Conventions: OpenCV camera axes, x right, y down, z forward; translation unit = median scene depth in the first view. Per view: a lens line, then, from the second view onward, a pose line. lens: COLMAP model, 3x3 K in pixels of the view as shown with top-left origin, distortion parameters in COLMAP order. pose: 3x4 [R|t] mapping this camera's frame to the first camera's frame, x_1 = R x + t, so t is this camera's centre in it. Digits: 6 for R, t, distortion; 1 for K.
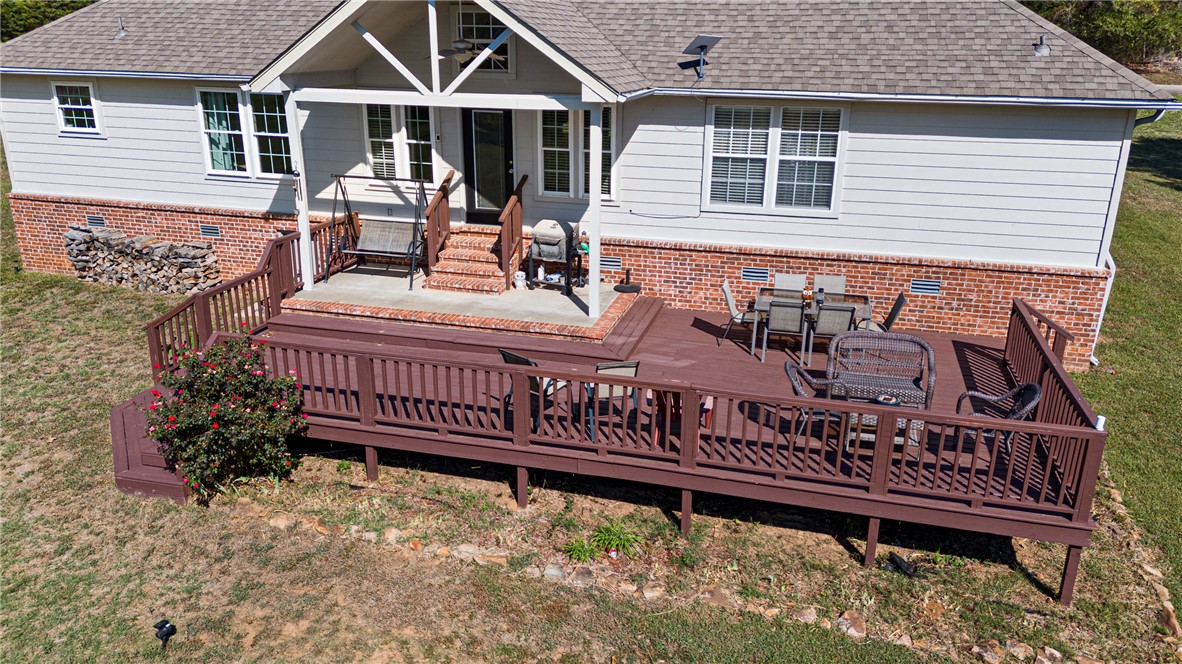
lens RADIAL K [[869.5, 0, 591.0], [0, 869.5, 332.0], [0, 0, 1]] dist [0.084876, -0.105838]
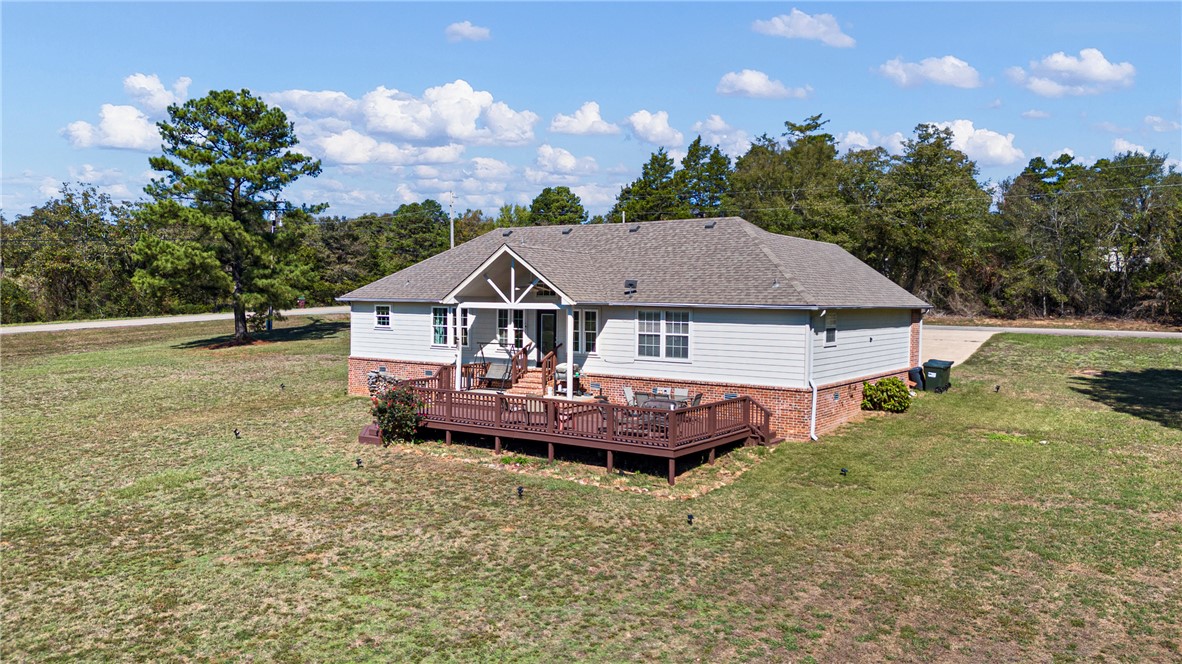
lens RADIAL K [[866.0, 0, 591.0], [0, 866.0, 332.0], [0, 0, 1]] dist [0.125623, -0.191530]
pose [[0.946242, 0.013443, -0.323180, 0.682483], [-0.106836, 0.956052, -0.273038, 0.361541], [0.305307, 0.292888, 0.906093, -0.884745]]
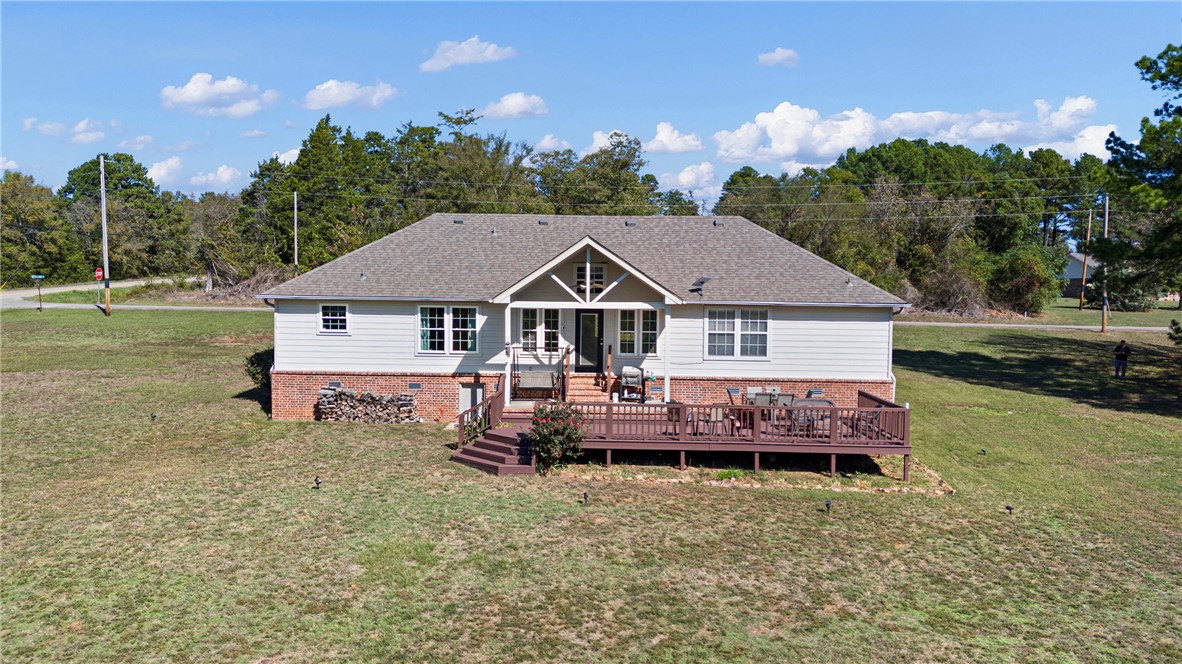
lens RADIAL K [[866.0, 0, 591.0], [0, 866.0, 332.0], [0, 0, 1]] dist [0.125623, -0.191530]
pose [[0.971085, -0.008917, 0.238566, -0.590964], [0.075438, 0.959561, -0.271206, 0.314863], [-0.226500, 0.281361, 0.932488, -0.798680]]
